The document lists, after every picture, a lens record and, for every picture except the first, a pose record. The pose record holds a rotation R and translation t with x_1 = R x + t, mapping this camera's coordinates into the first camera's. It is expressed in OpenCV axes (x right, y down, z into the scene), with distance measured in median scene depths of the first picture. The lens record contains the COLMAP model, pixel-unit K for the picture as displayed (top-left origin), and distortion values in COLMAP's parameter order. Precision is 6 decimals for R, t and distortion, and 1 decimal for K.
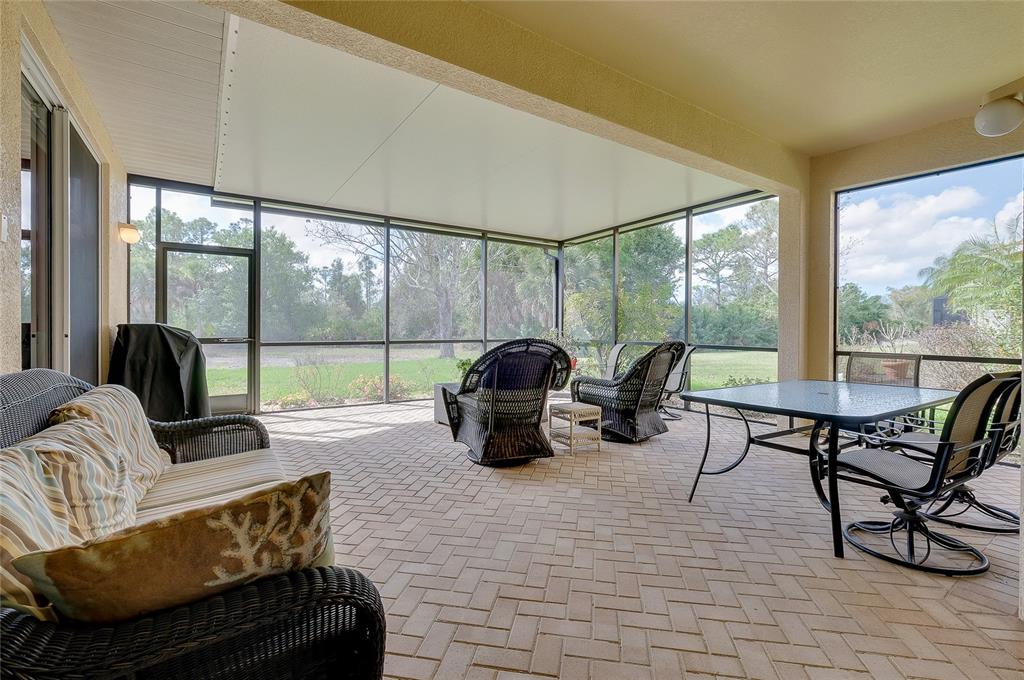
lens RADIAL K [[443.4, 0, 511.6], [0, 443.4, 329.0], [0, 0, 1]] dist [-0.001227, -0.000240]
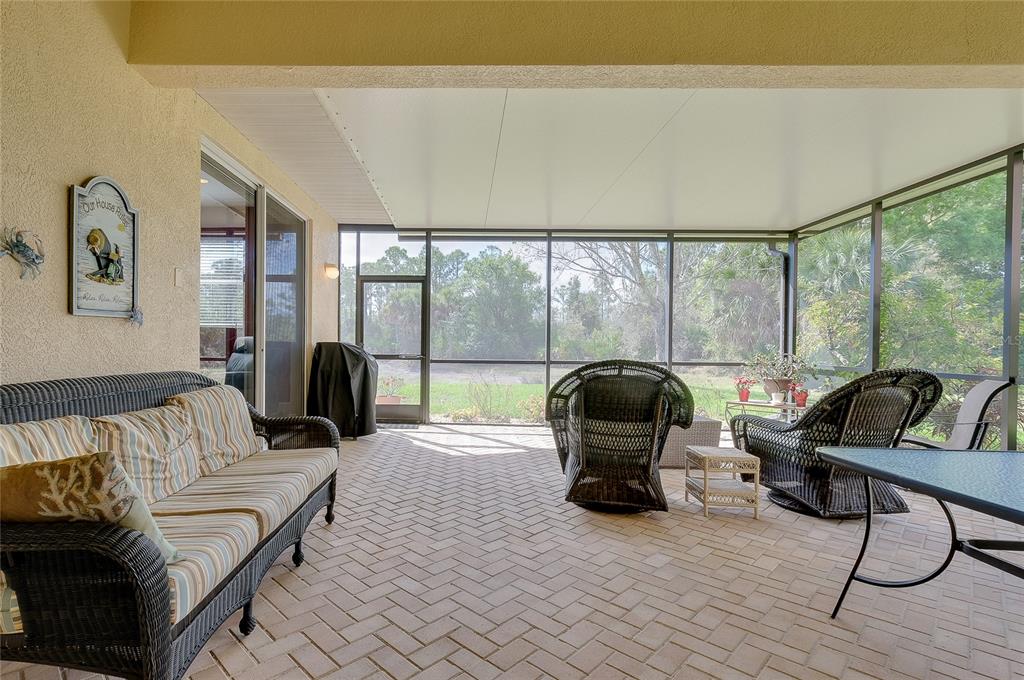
lens RADIAL K [[483.9, 0, 479.0], [0, 483.9, 348.1], [0, 0, 1]] dist [-0.001418, 0.000000]
pose [[0.823777, 0.007276, -0.566867, 0.291122], [-0.008966, 0.999960, -0.000195, 0.002224], [0.566842, 0.005243, 0.823810, 0.100843]]
